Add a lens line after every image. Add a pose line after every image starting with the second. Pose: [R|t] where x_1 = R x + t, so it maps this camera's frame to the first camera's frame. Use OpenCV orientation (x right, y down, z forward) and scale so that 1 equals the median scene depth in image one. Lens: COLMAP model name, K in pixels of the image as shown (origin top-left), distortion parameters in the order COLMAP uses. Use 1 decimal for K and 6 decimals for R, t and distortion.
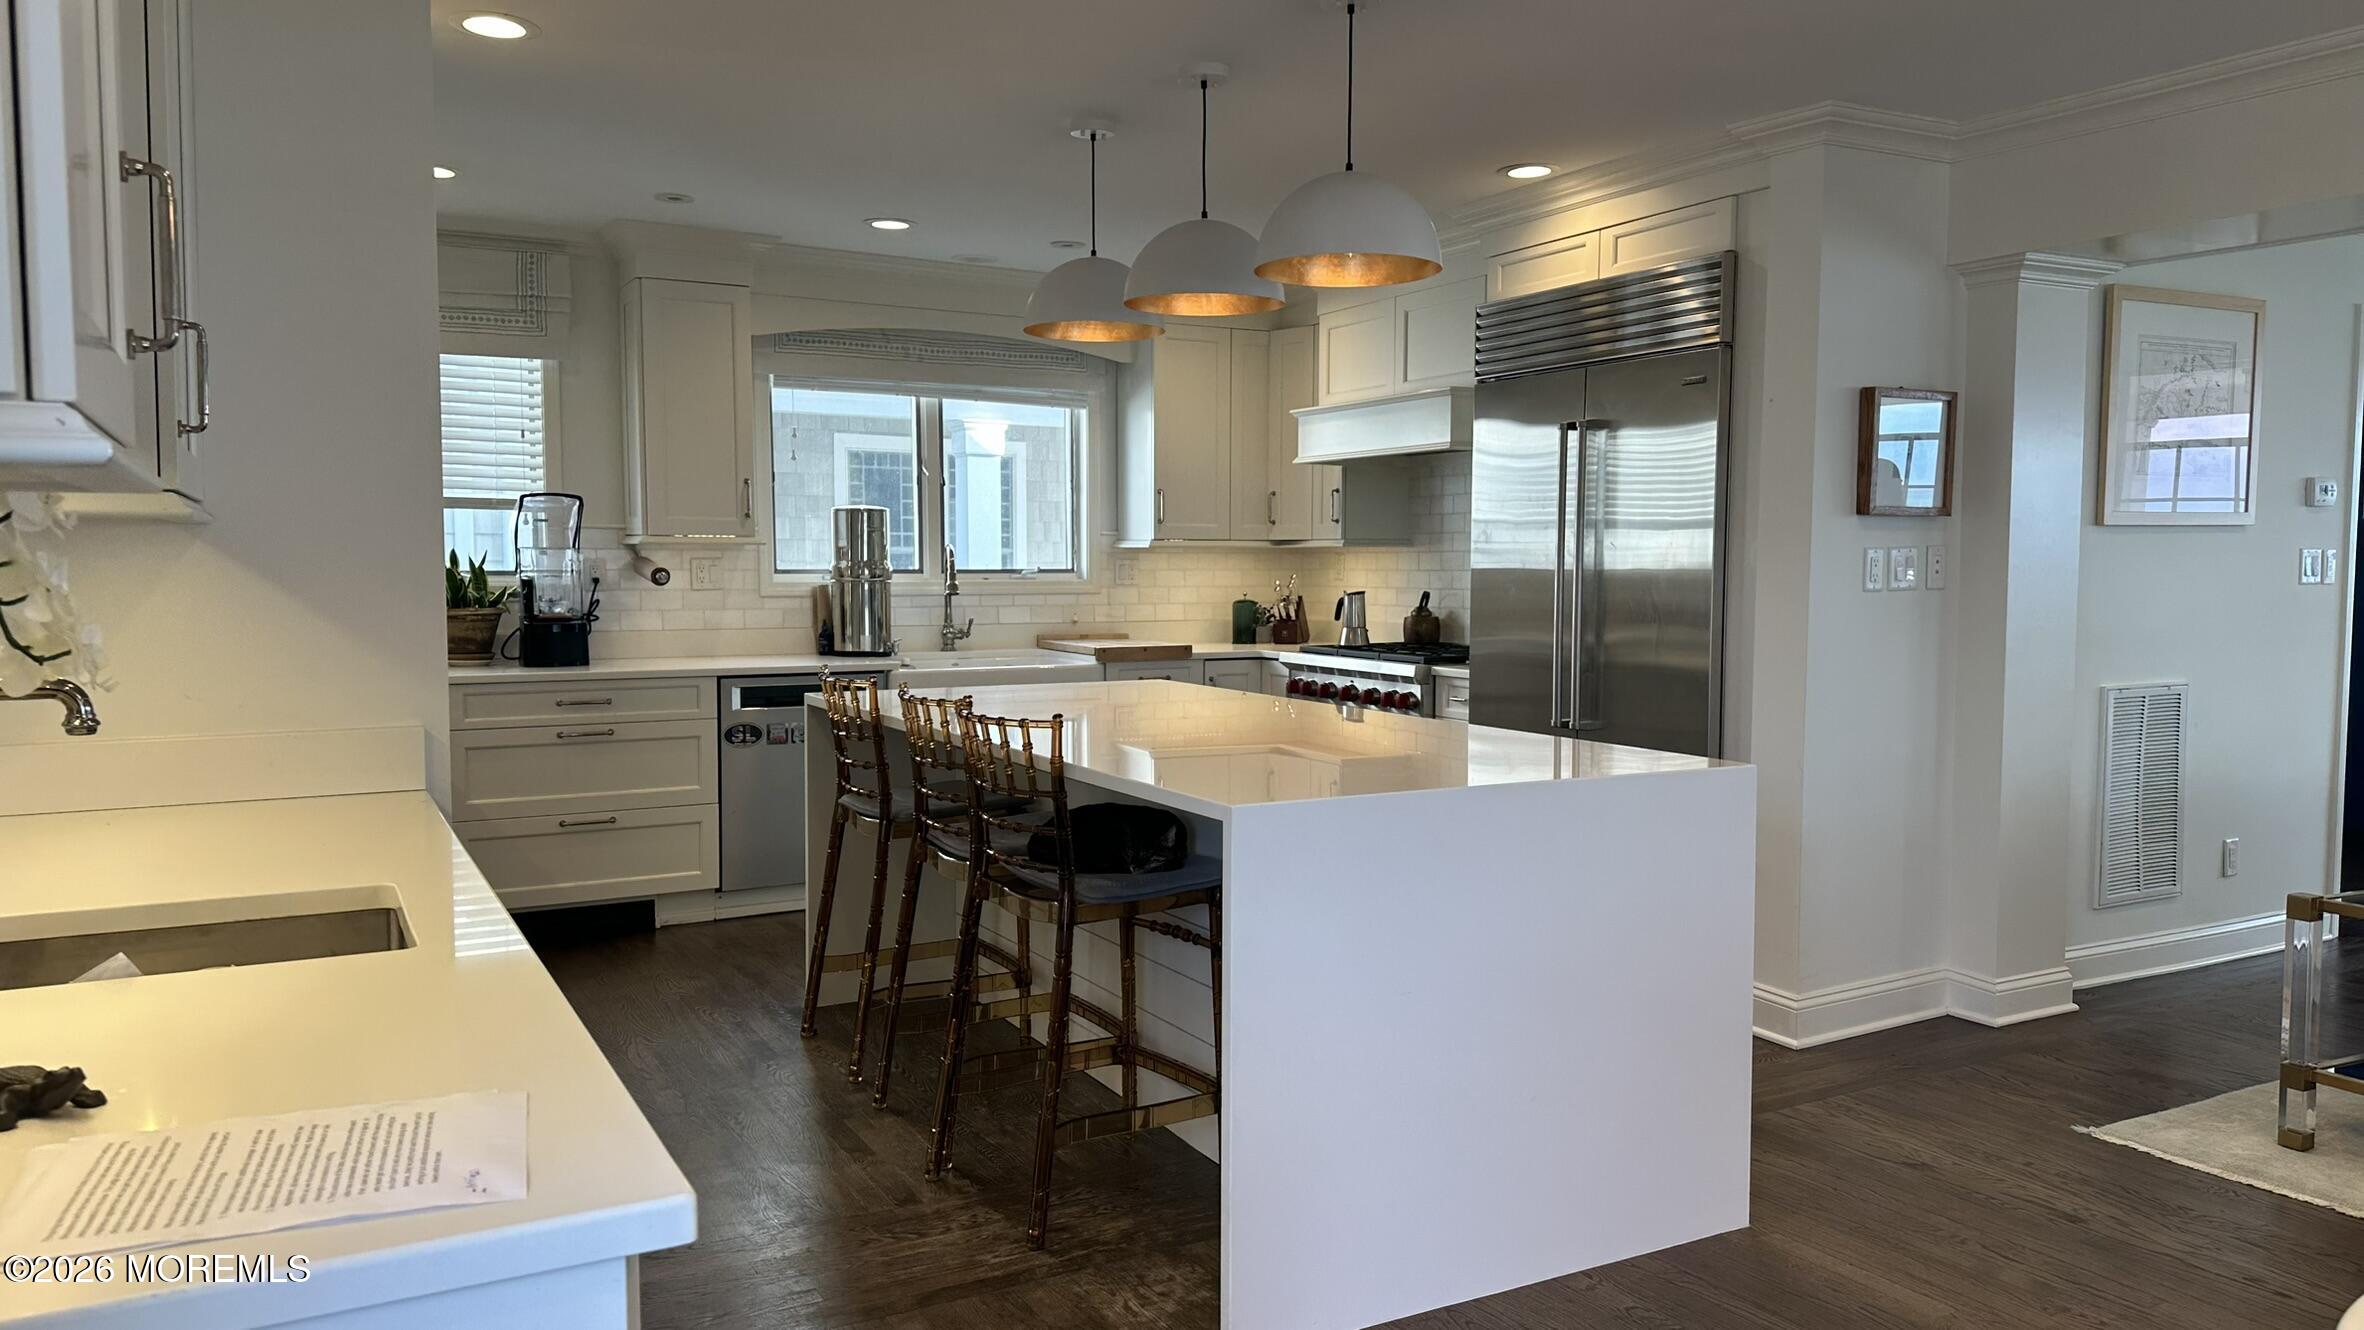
lens RADIAL K [[1639.2, 0, 1182.0], [0, 1639.2, 665.0], [0, 0, 1]] dist [0.144184, -0.226408]
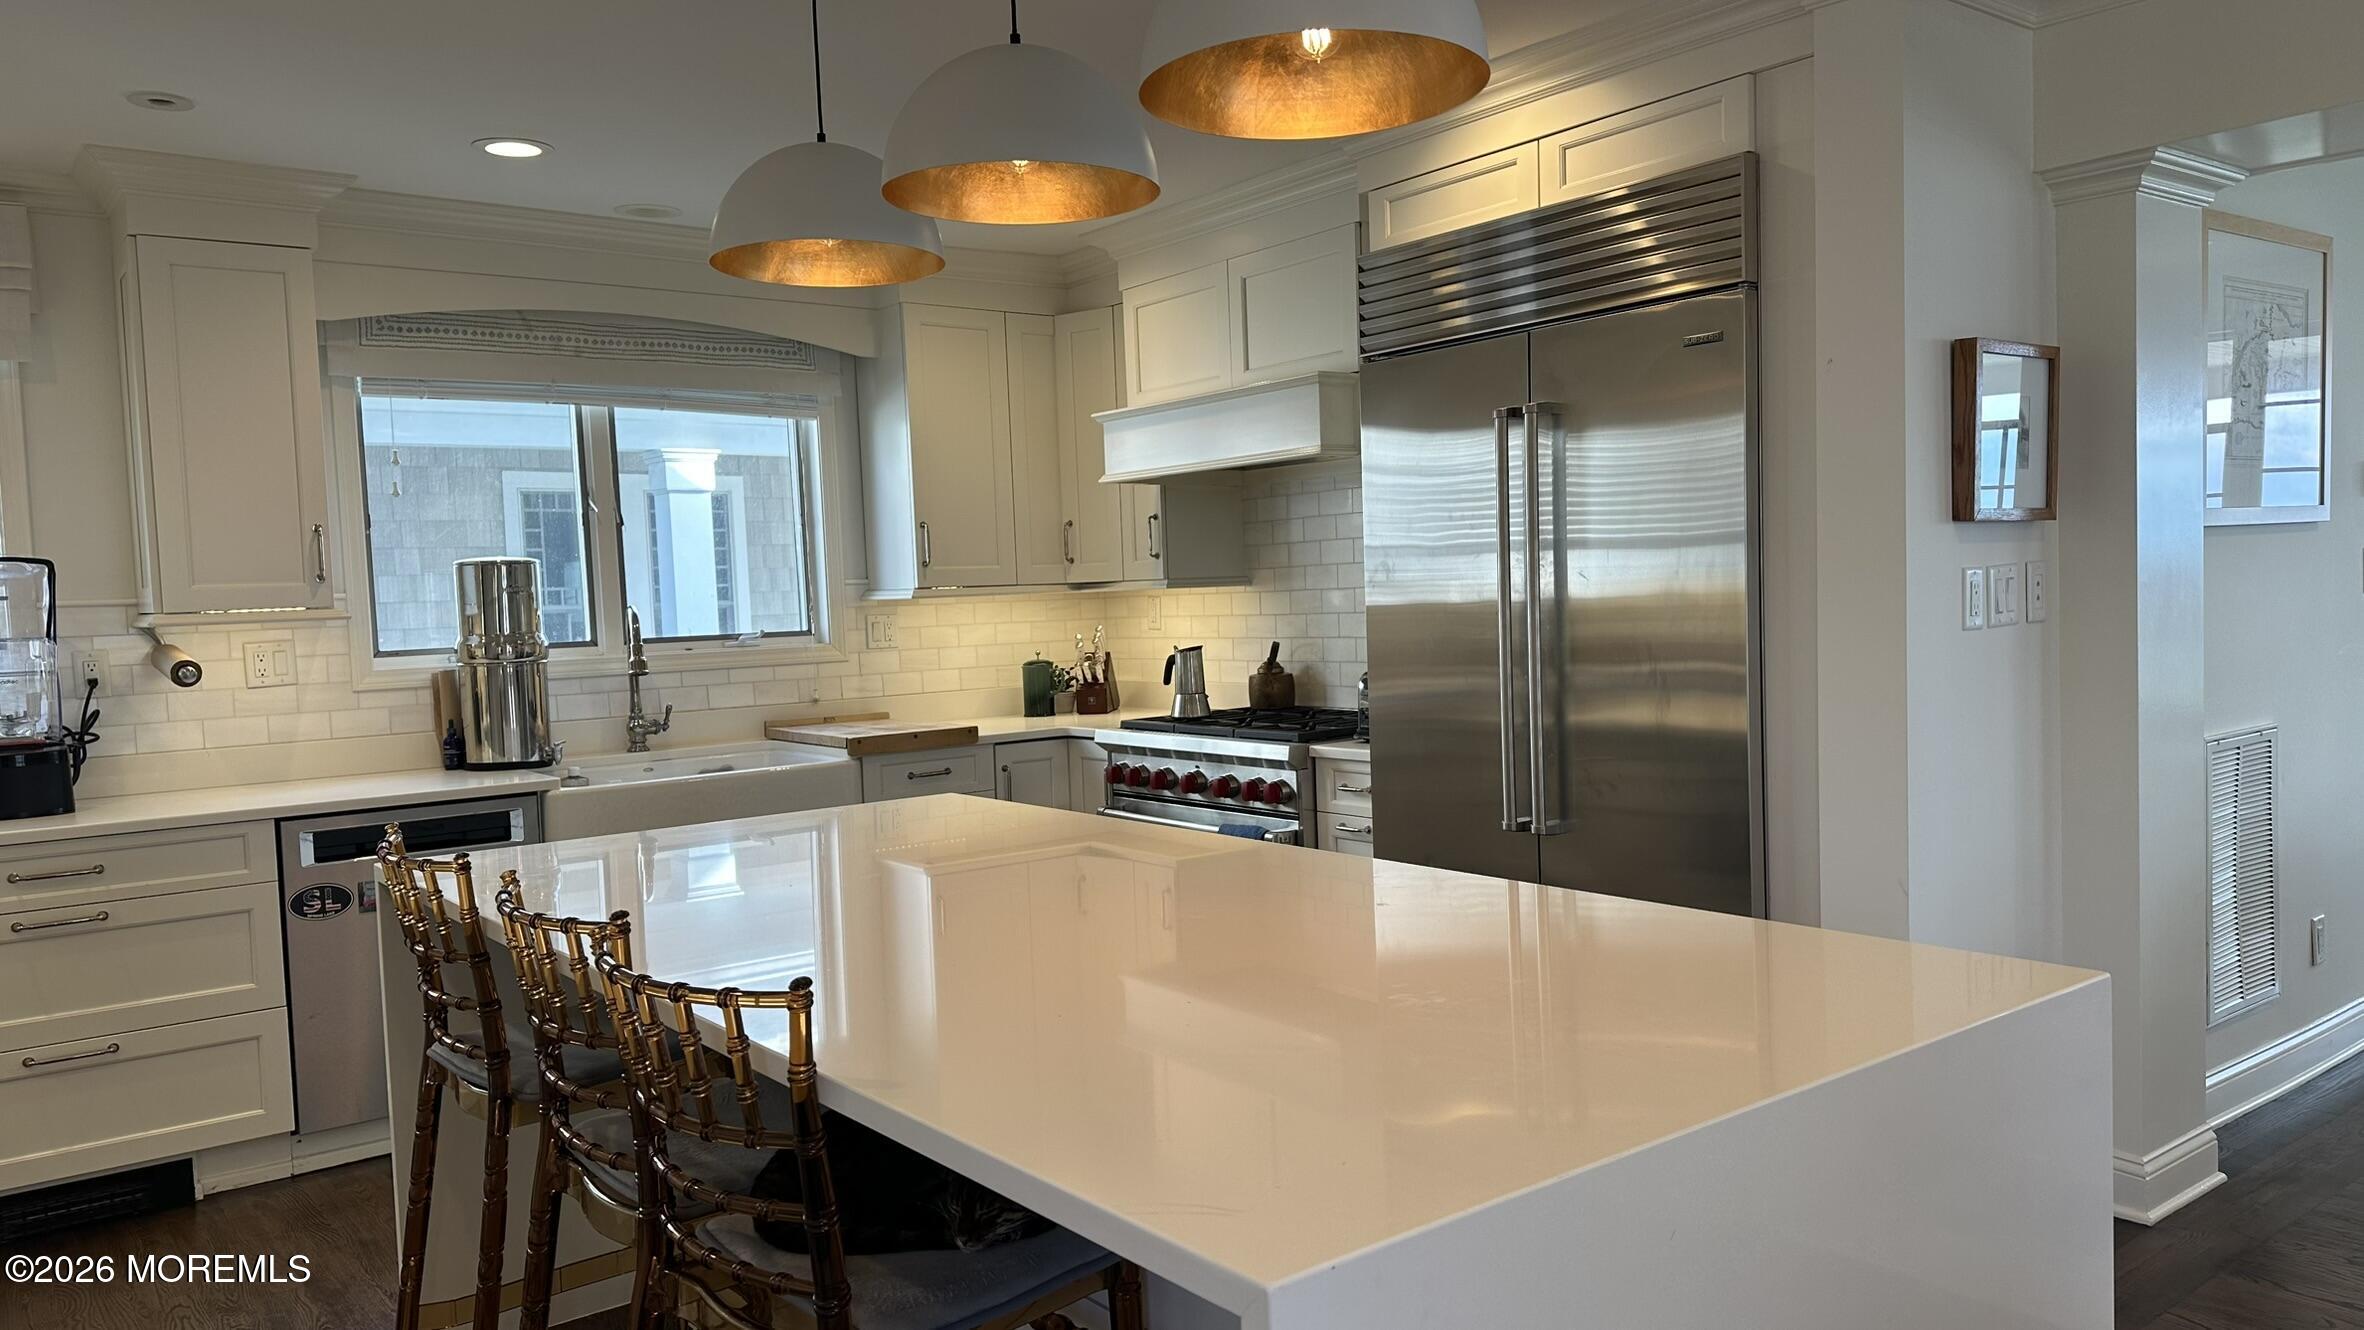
lens RADIAL K [[1639.2, 0, 1182.0], [0, 1639.2, 665.0], [0, 0, 1]] dist [0.144184, -0.226408]
pose [[0.986642, -0.046420, 0.156152, -0.018154], [0.049733, 0.998611, -0.017376, -0.023087], [-0.155129, 0.024910, 0.987580, 0.246152]]
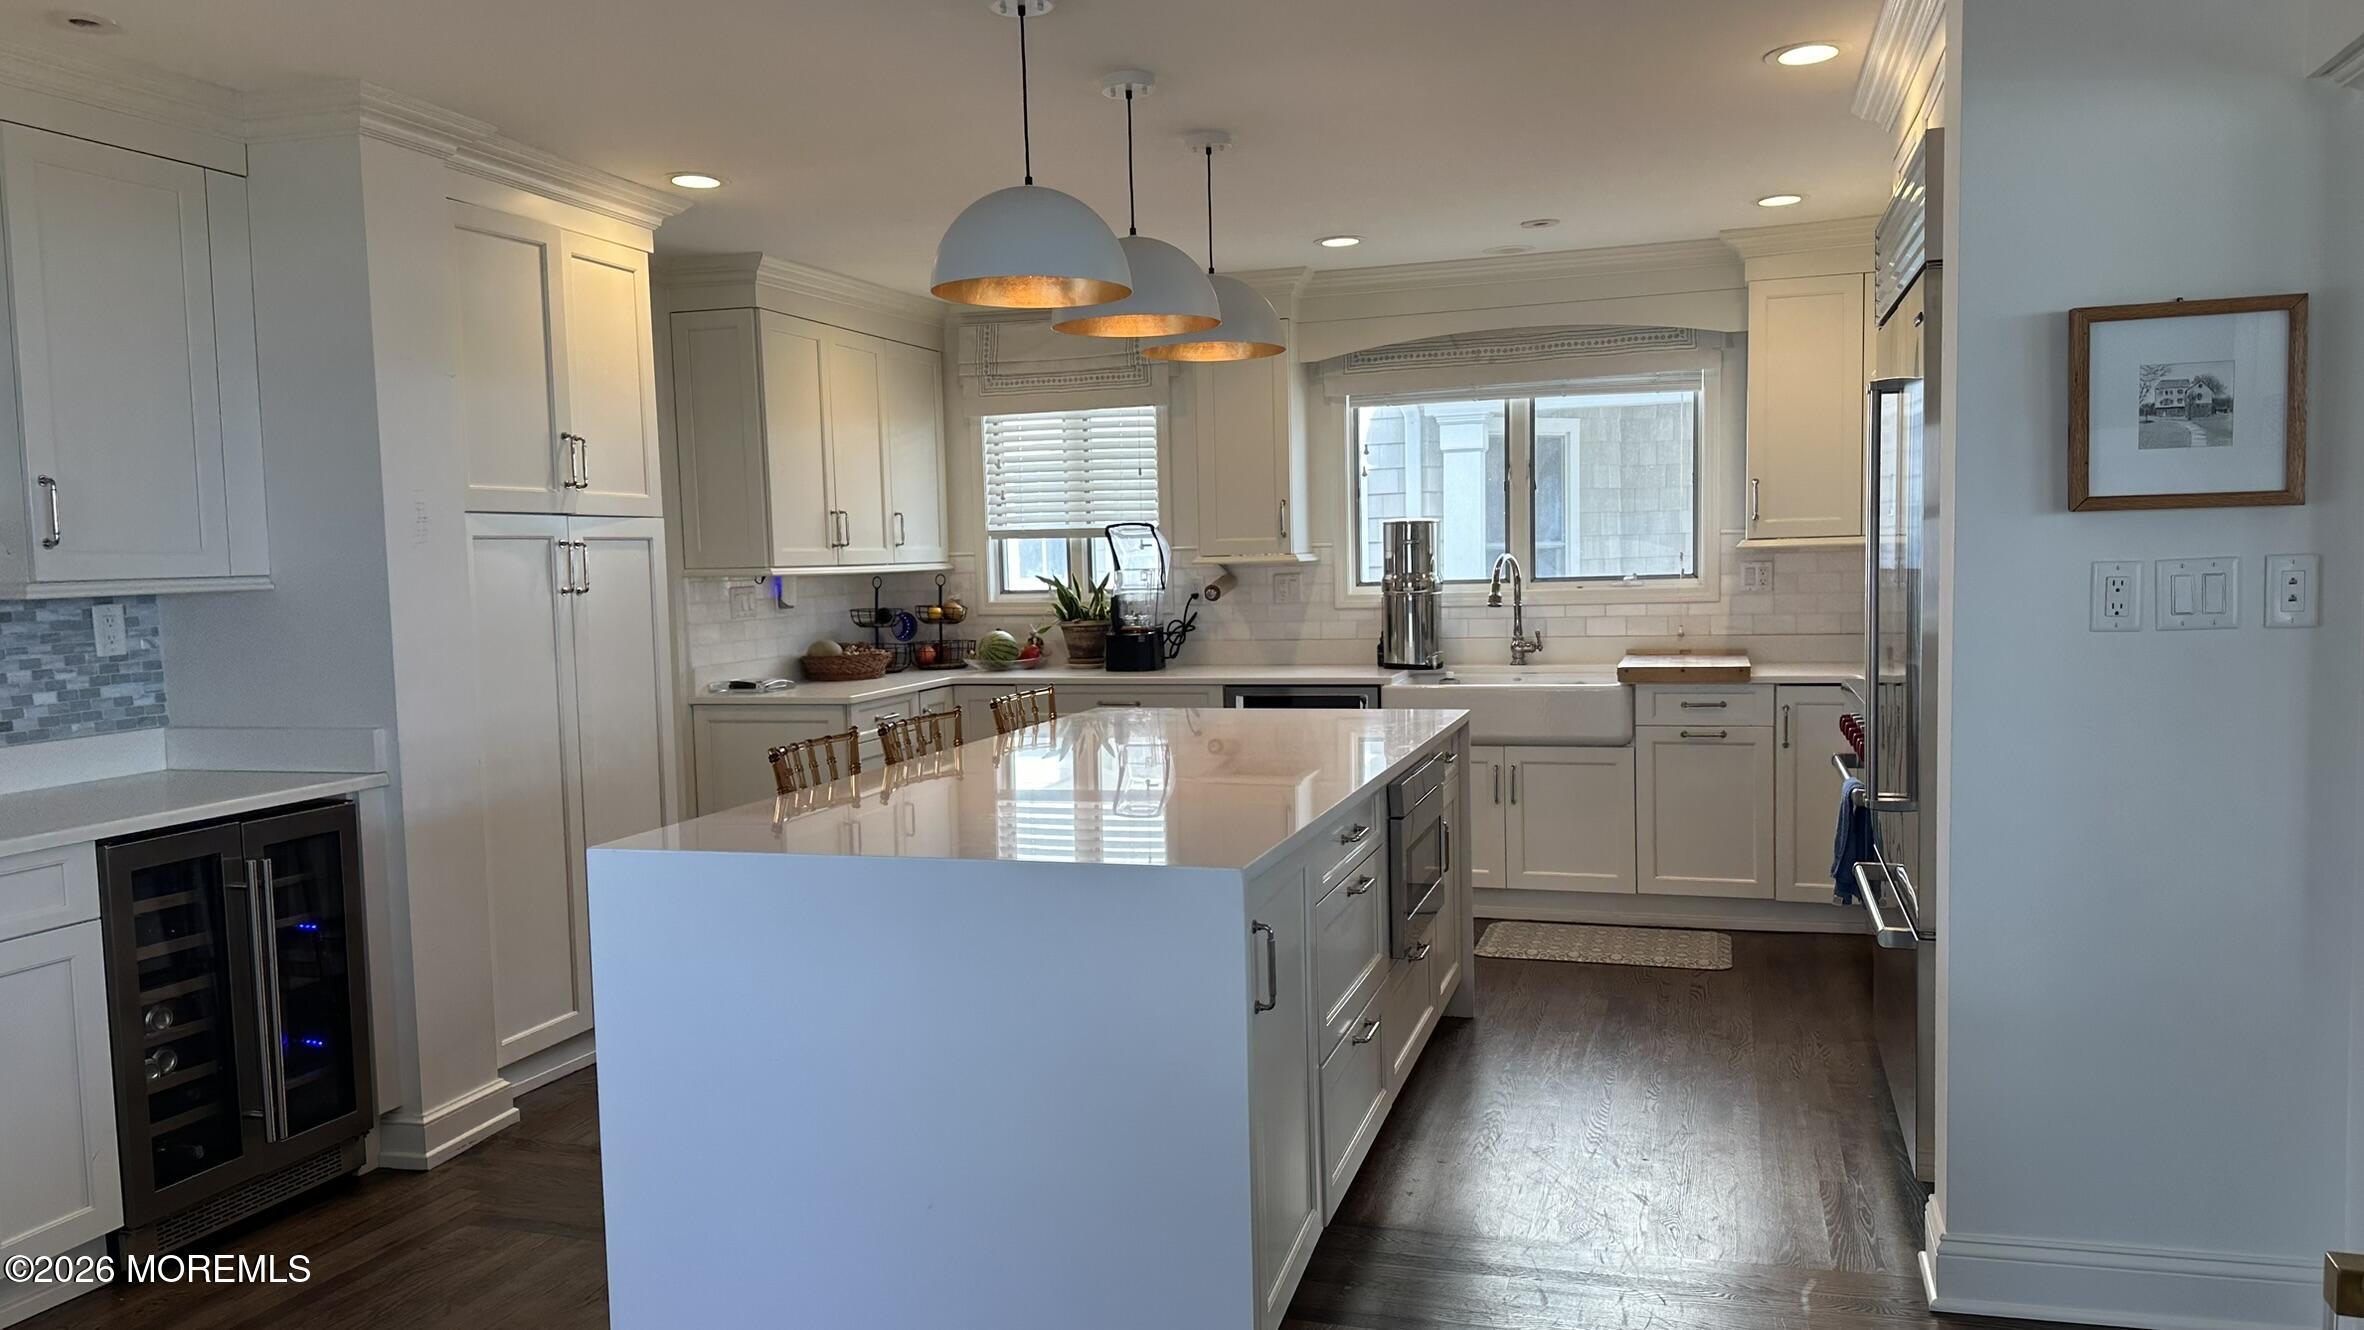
lens RADIAL K [[1639.2, 0, 1182.0], [0, 1639.2, 665.0], [0, 0, 1]] dist [0.144184, -0.226408]
pose [[0.686623, 0.029207, -0.726427, 0.438787], [-0.019870, 0.999573, 0.021408, -0.026272], [0.726743, -0.000265, 0.686910, 0.215964]]
